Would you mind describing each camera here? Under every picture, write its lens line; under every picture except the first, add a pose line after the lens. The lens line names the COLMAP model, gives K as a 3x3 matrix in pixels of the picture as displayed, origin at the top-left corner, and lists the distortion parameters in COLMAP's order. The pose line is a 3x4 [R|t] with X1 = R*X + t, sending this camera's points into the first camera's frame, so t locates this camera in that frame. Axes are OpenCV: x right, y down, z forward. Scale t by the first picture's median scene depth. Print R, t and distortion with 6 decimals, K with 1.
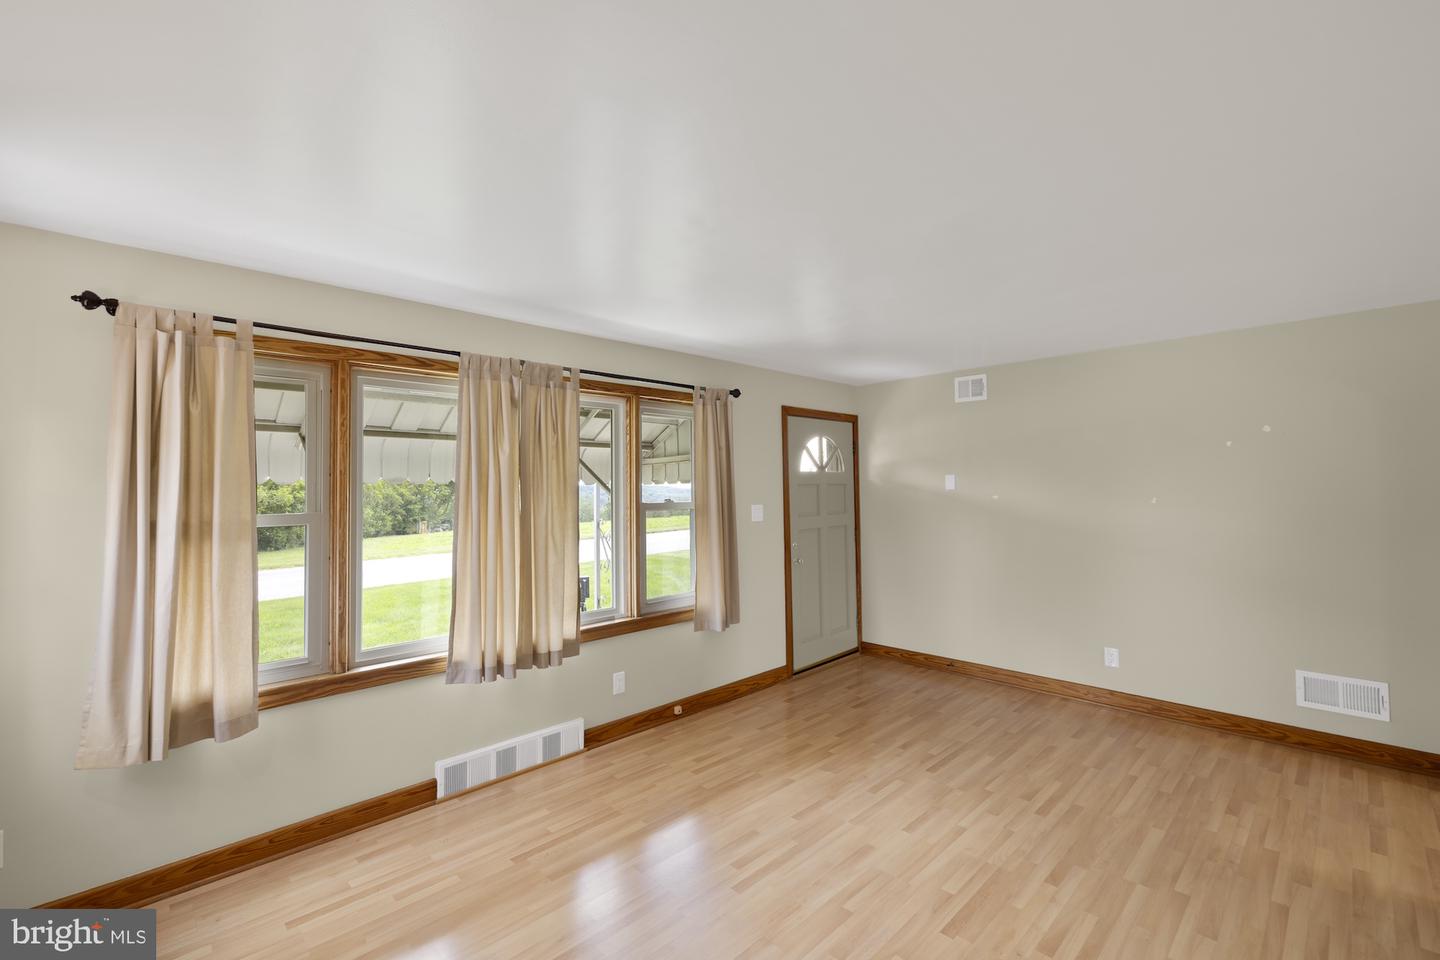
lens RADIAL K [[612.4, 0, 720.3], [0, 612.4, 470.6], [0, 0, 1]] dist [0.000811, -0.000112]
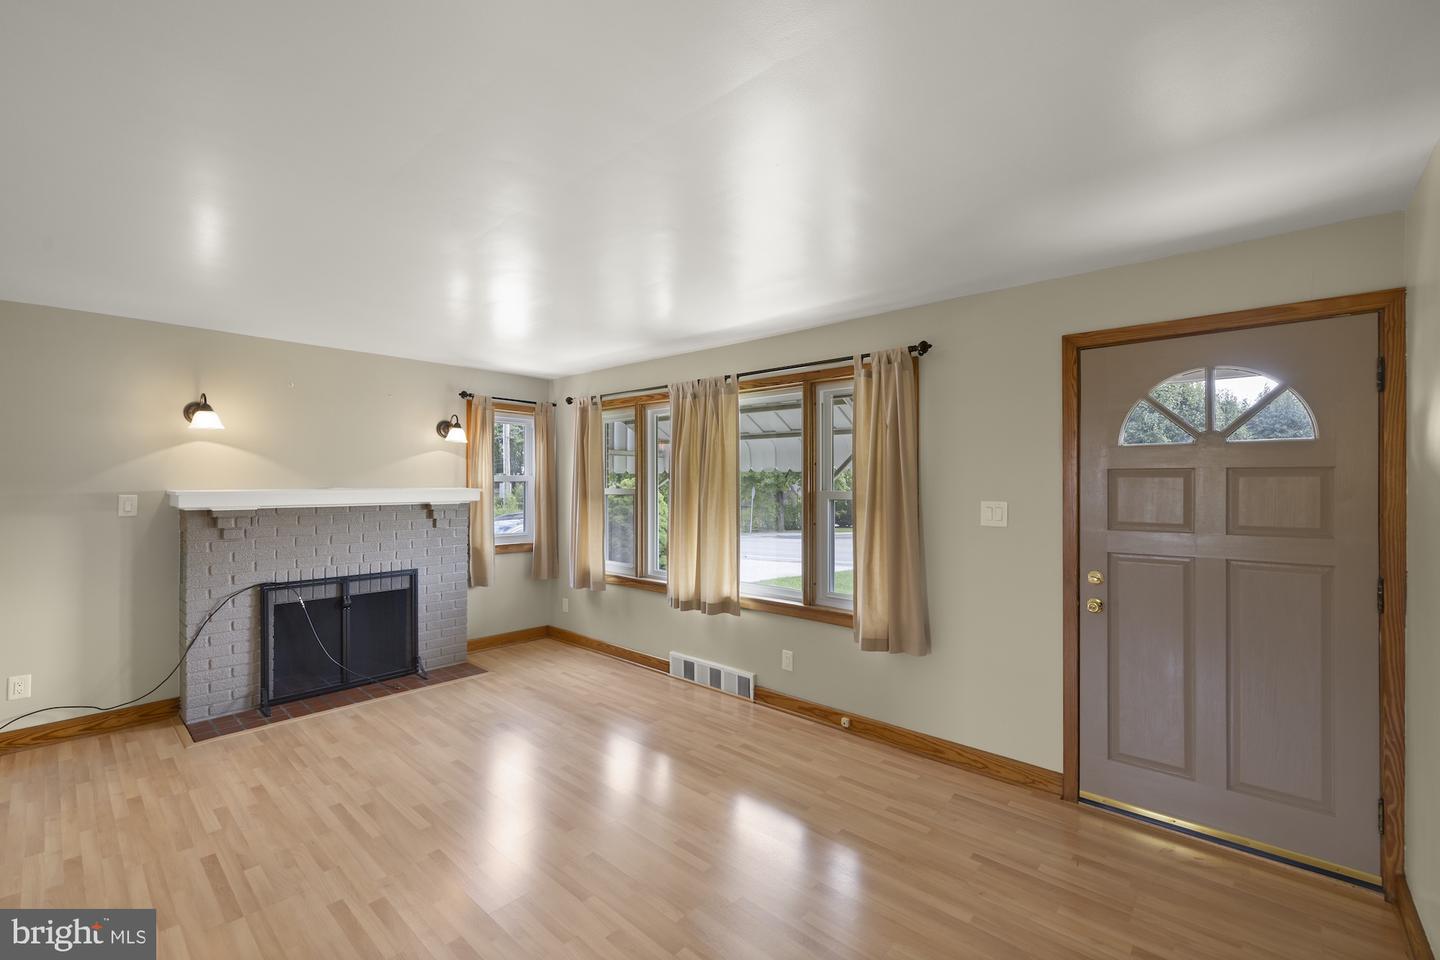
lens RADIAL K [[604.9, 0, 714.6], [0, 604.9, 482.7], [0, 0, 1]] dist [0.001012, 0.000353]
pose [[0.066420, 0.017244, -0.997643, 1.014429], [0.030326, 0.999354, 0.019293, 0.019782], [0.997331, -0.031535, 0.065854, 0.962288]]
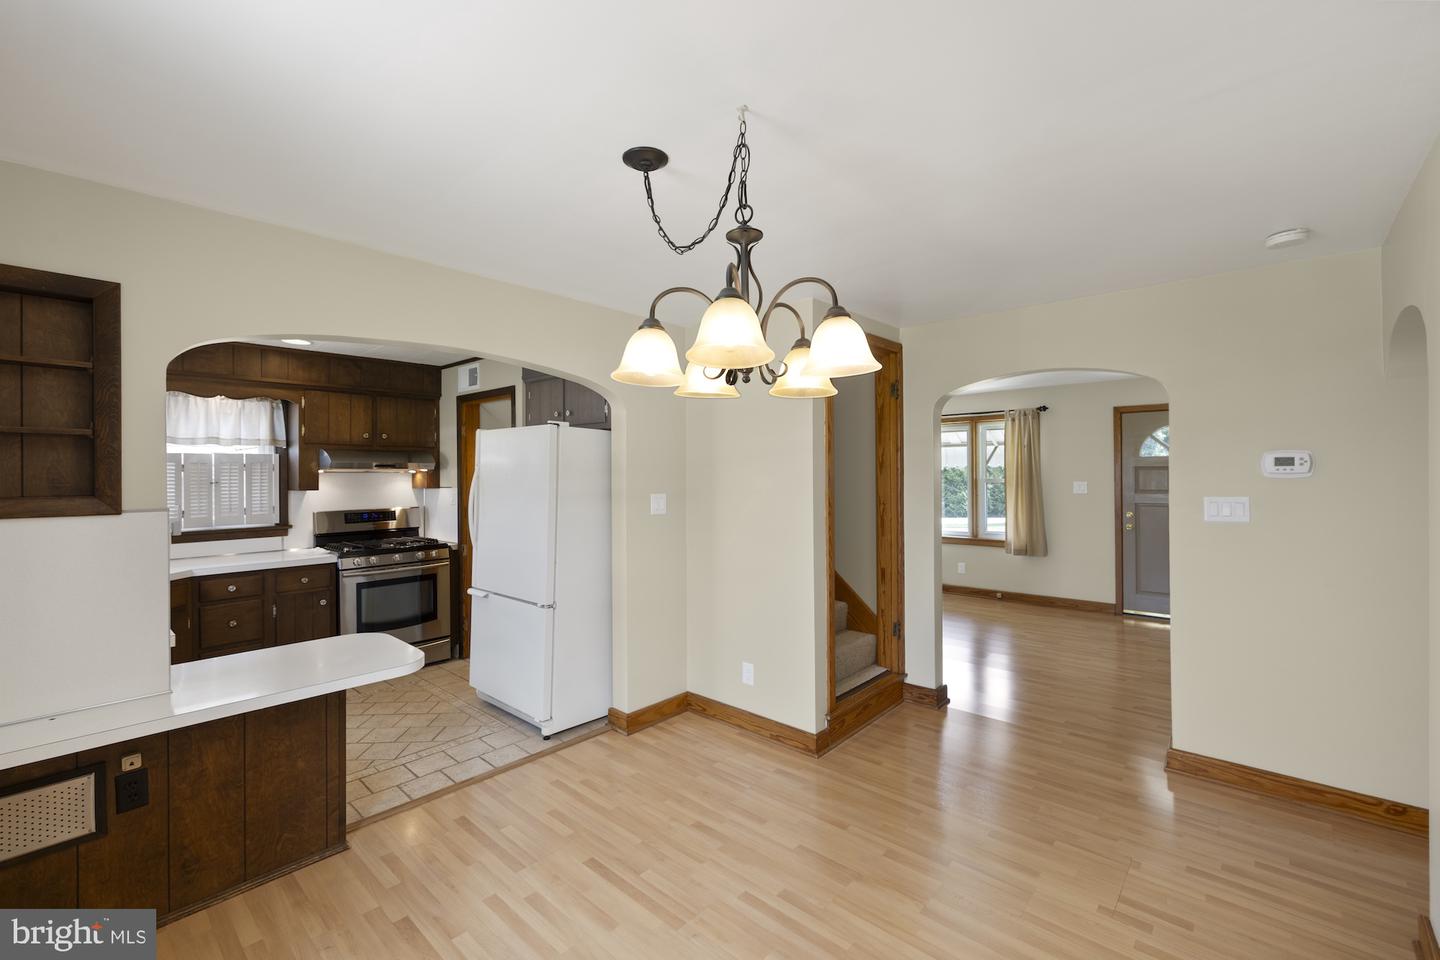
lens RADIAL K [[603.2, 0, 714.6], [0, 603.2, 477.0], [0, 0, 1]] dist [0.001922, 0.000083]
pose [[0.035212, 0.007131, -0.999354, 2.077472], [0.034701, 0.999363, 0.008353, 0.006184], [0.998777, -0.034973, 0.034942, 0.164500]]
